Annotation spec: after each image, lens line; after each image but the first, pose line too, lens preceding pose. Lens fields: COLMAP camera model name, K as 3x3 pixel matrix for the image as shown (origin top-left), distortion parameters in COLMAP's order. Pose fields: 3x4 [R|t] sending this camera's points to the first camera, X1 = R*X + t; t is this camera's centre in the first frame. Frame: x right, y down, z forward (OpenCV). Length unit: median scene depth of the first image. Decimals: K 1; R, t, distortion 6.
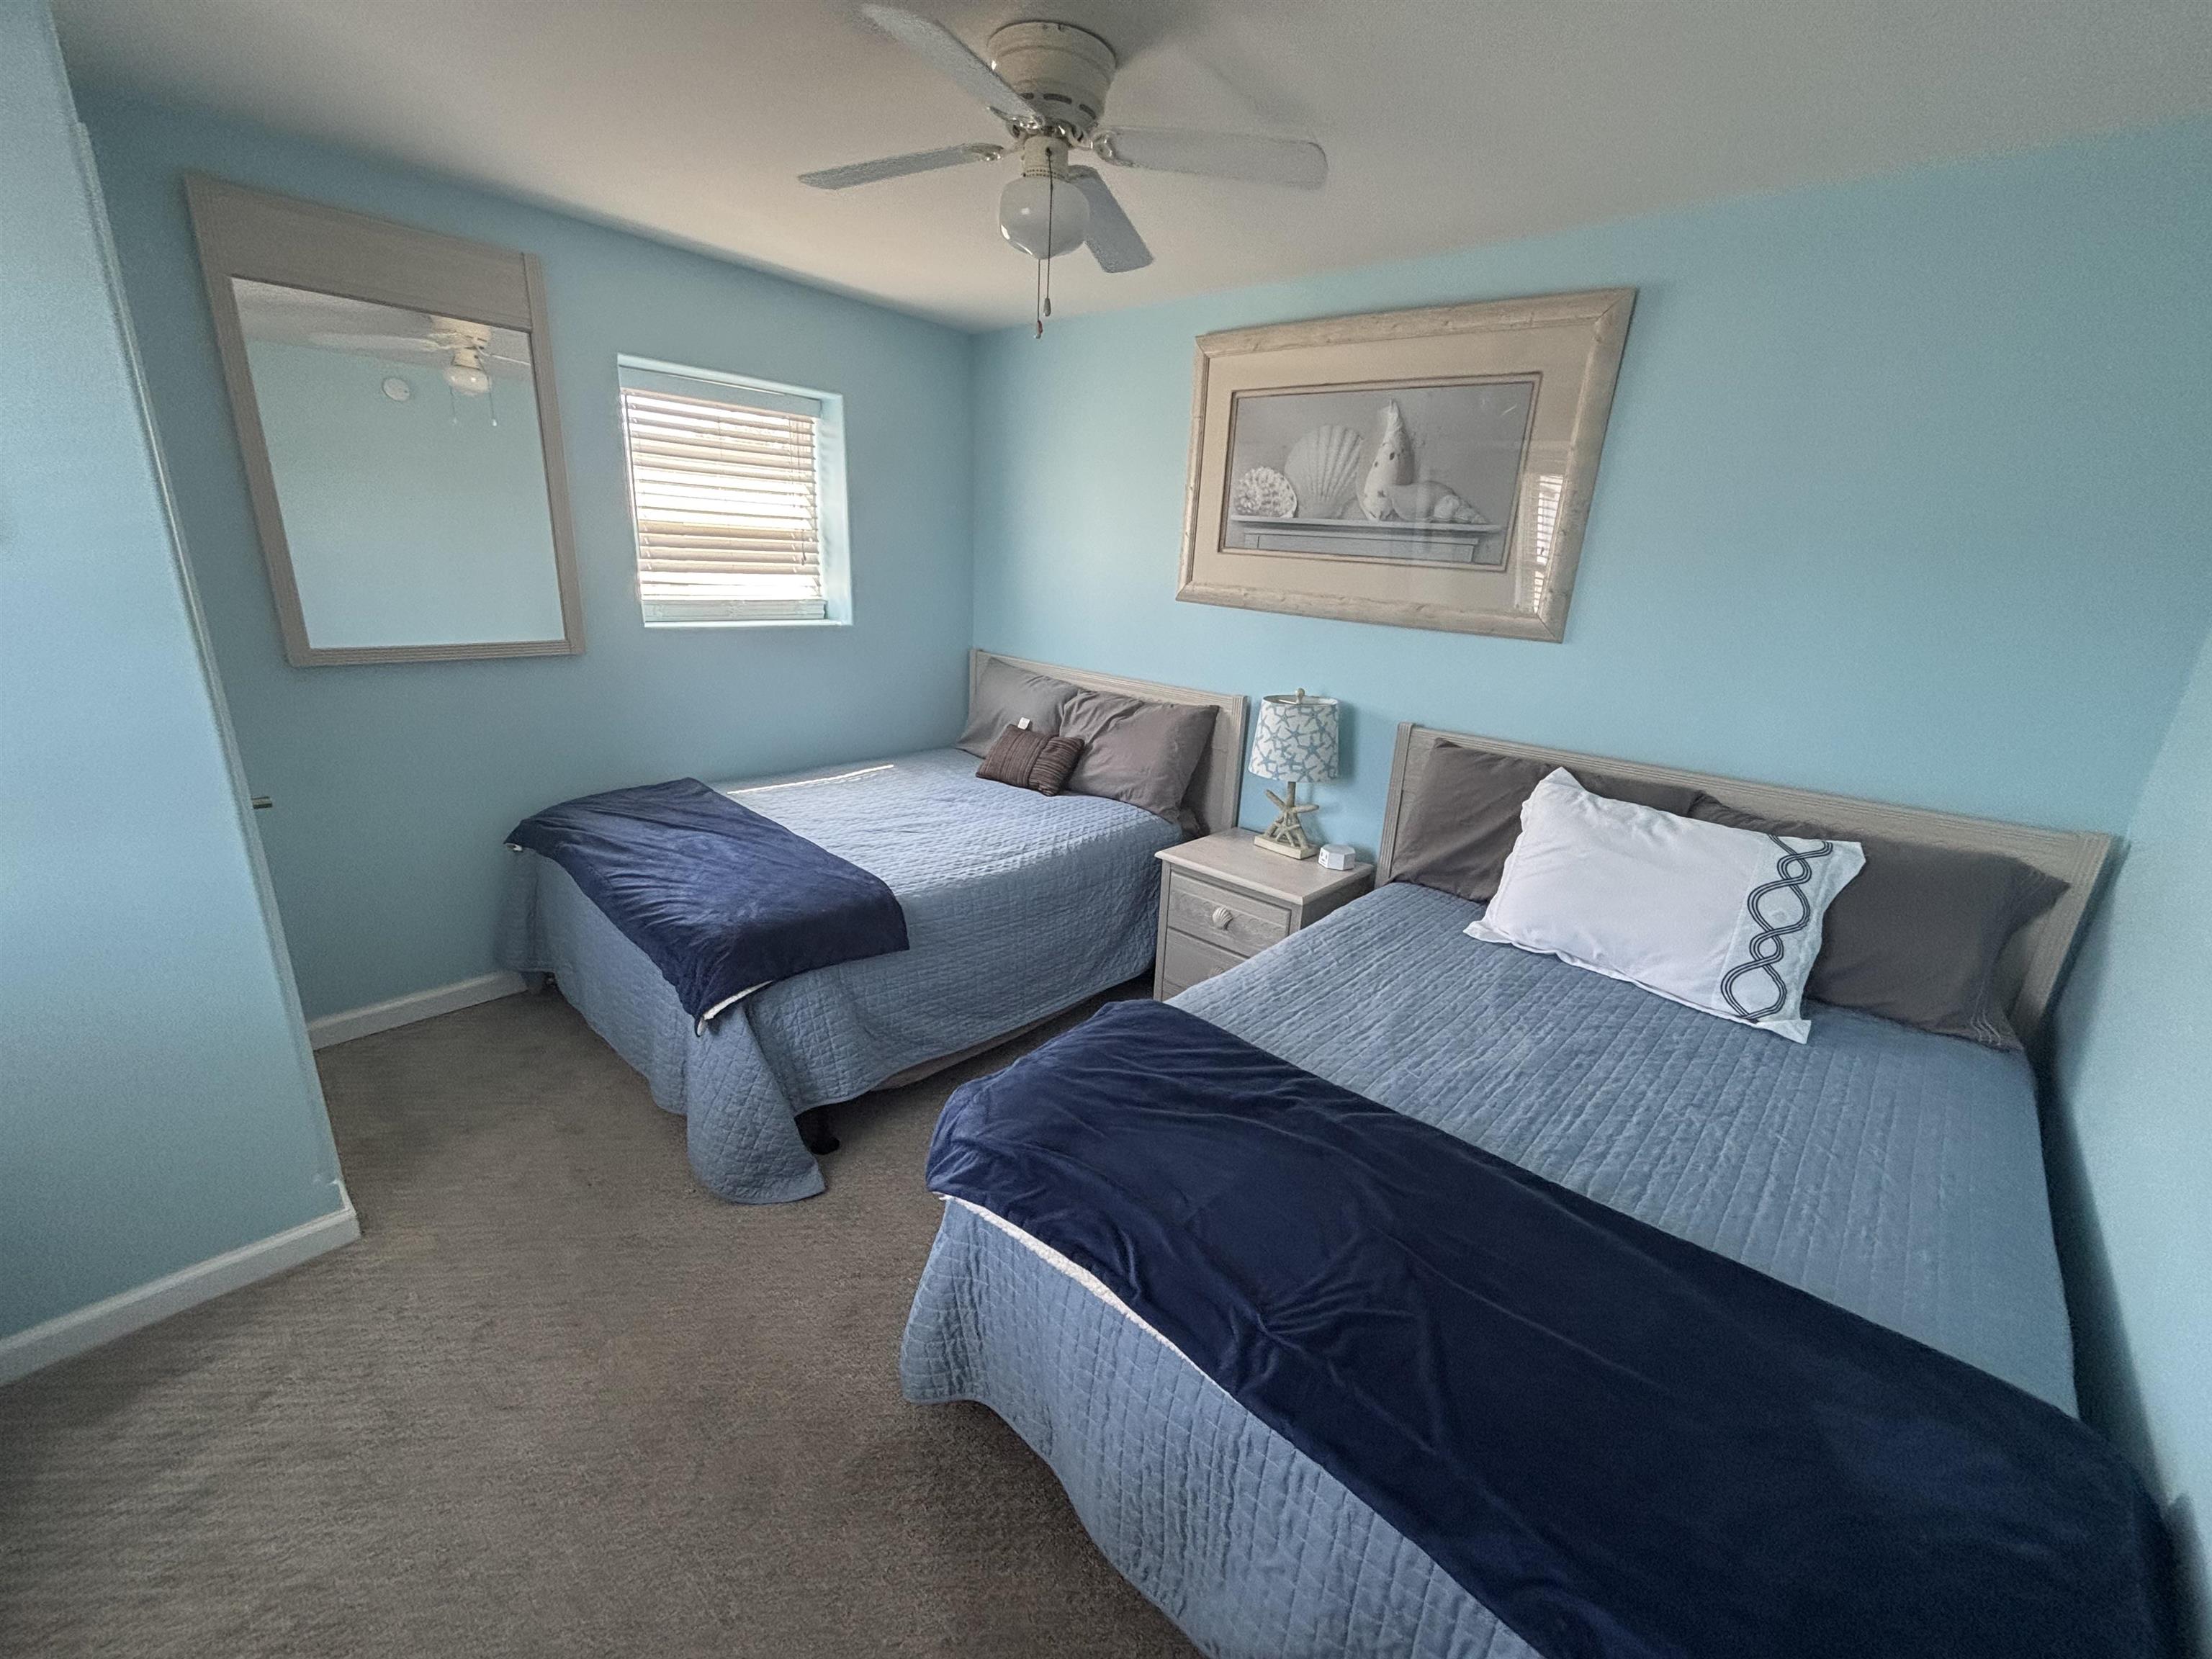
lens RADIAL K [[910.0, 0, 1106.0], [0, 910.0, 829.5], [0, 0, 1]] dist [0.031237, -0.011118]
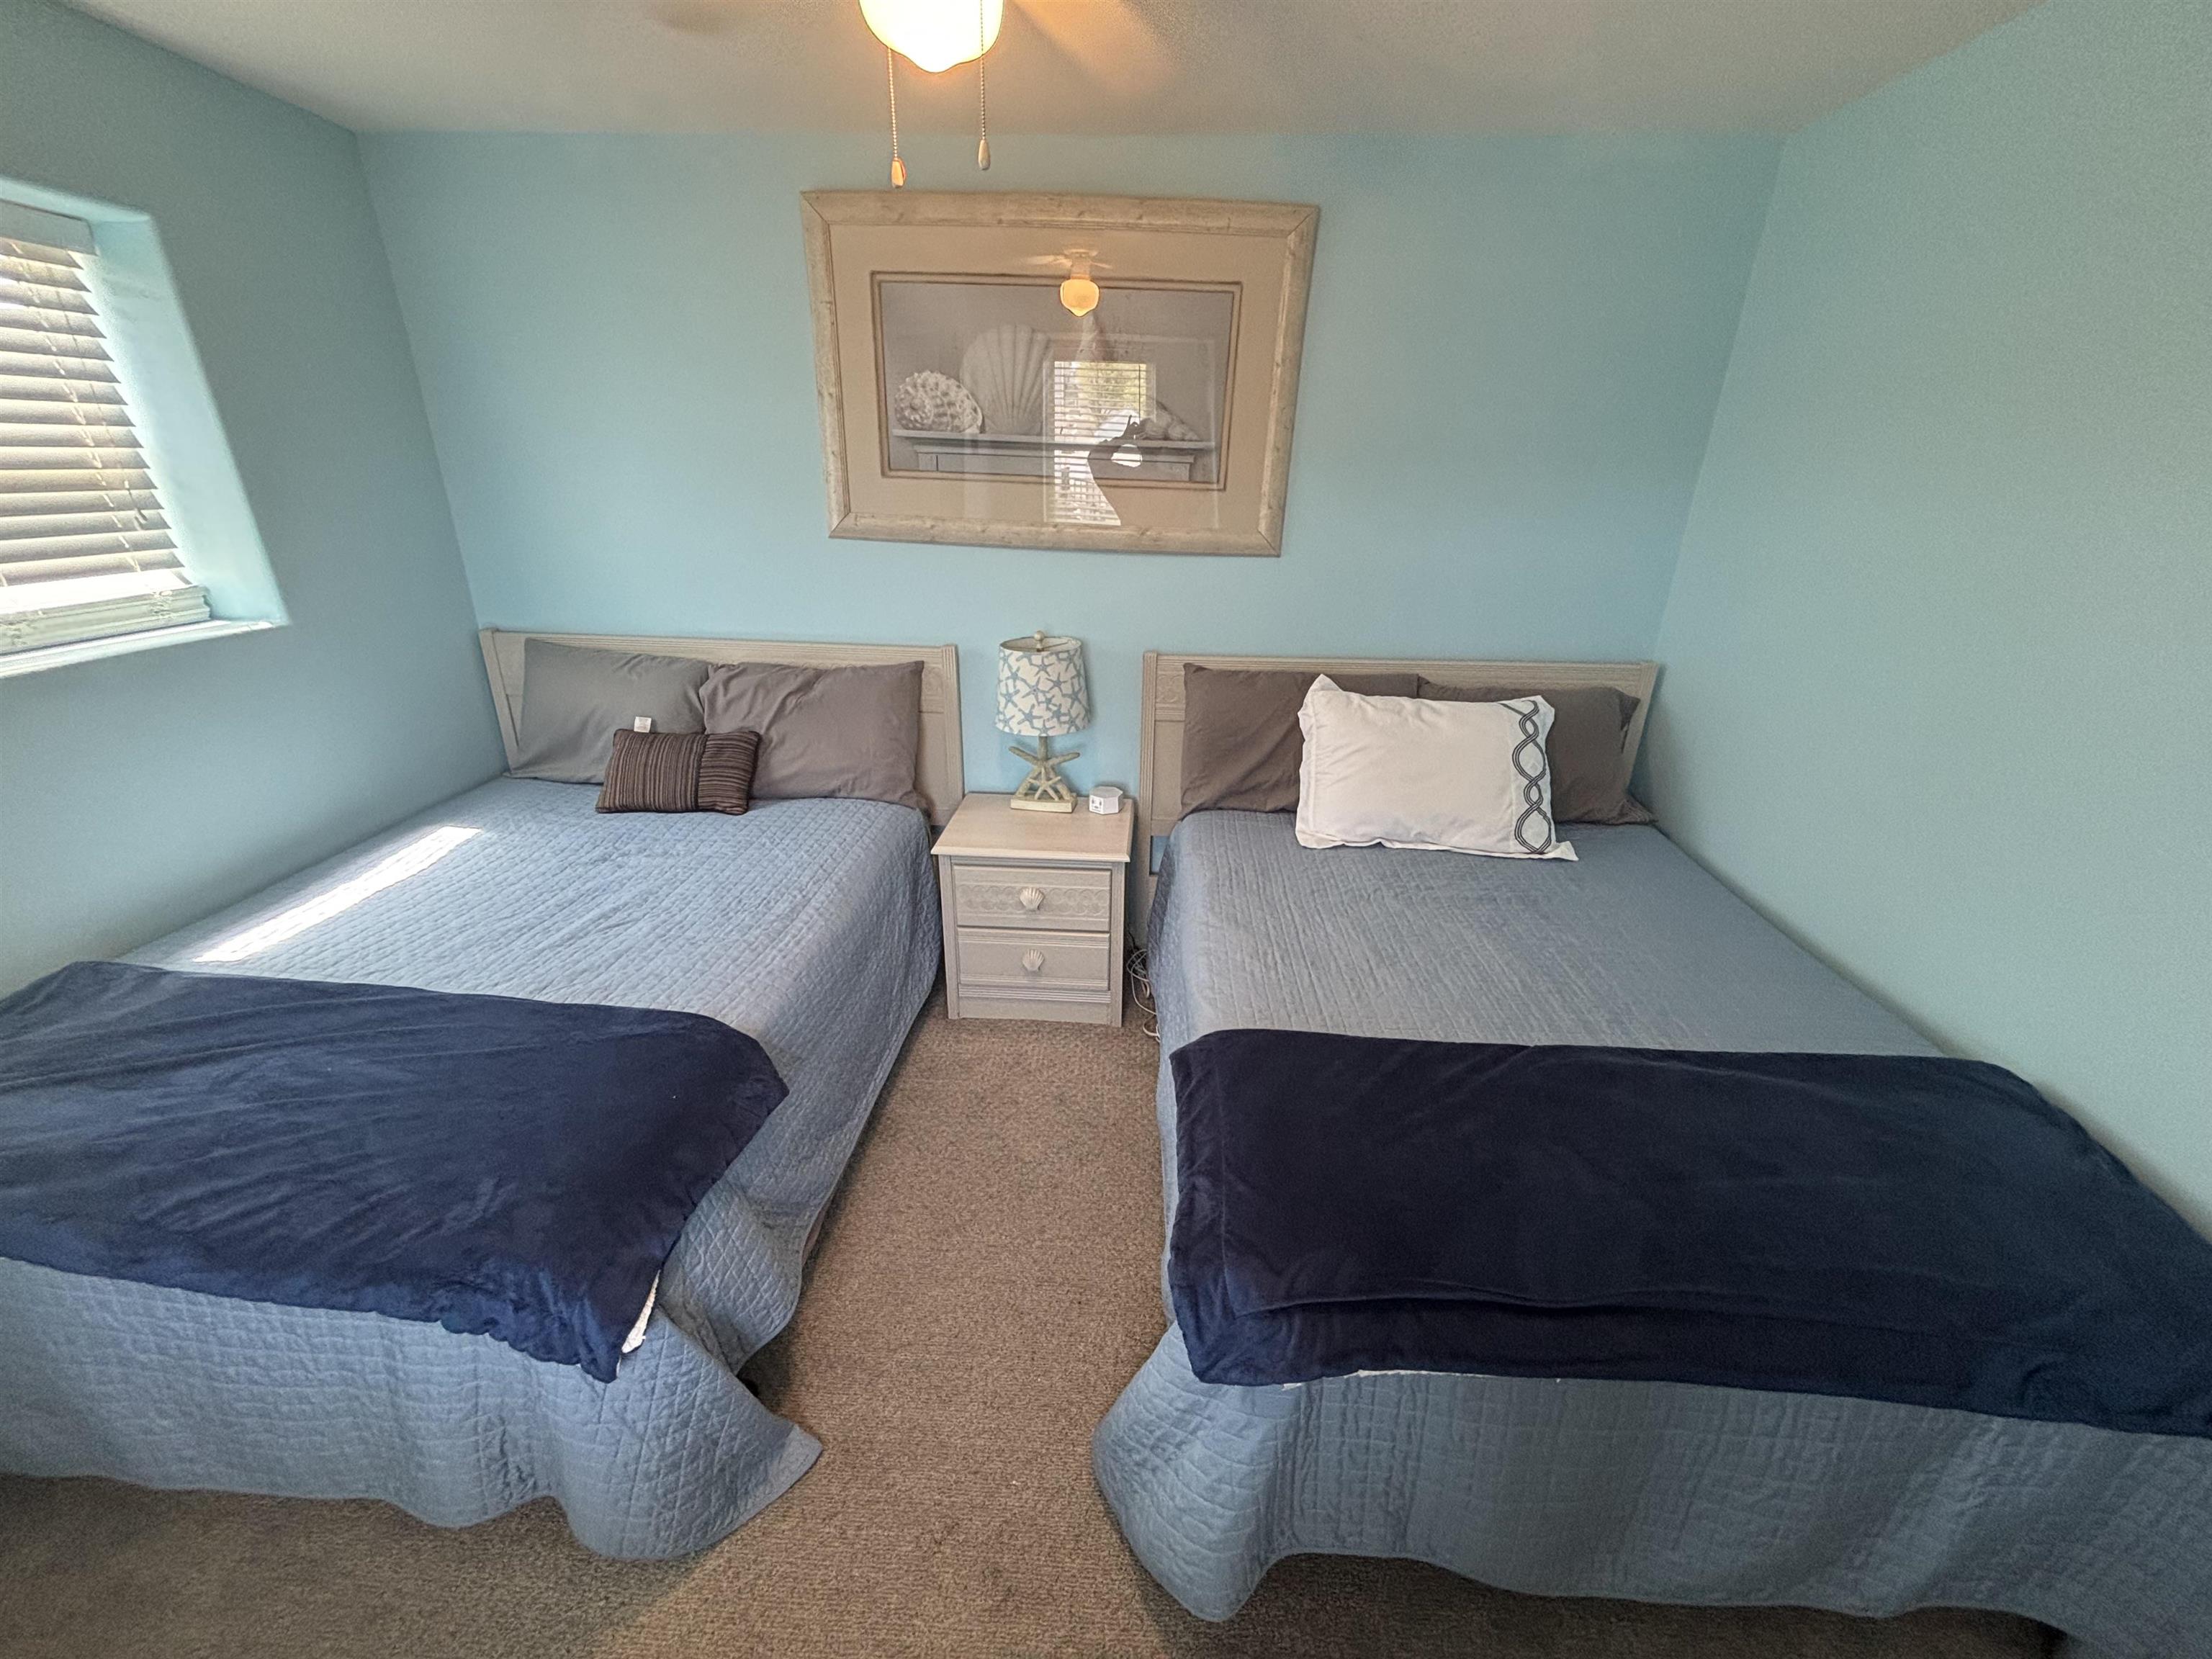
lens RADIAL K [[910.0, 0, 1106.0], [0, 910.0, 829.5], [0, 0, 1]] dist [0.031237, -0.011118]
pose [[0.774110, -0.276083, 0.569677, -0.310894], [0.208051, 0.960856, 0.182949, -0.118696], [-0.597886, -0.023101, 0.801248, 0.233223]]
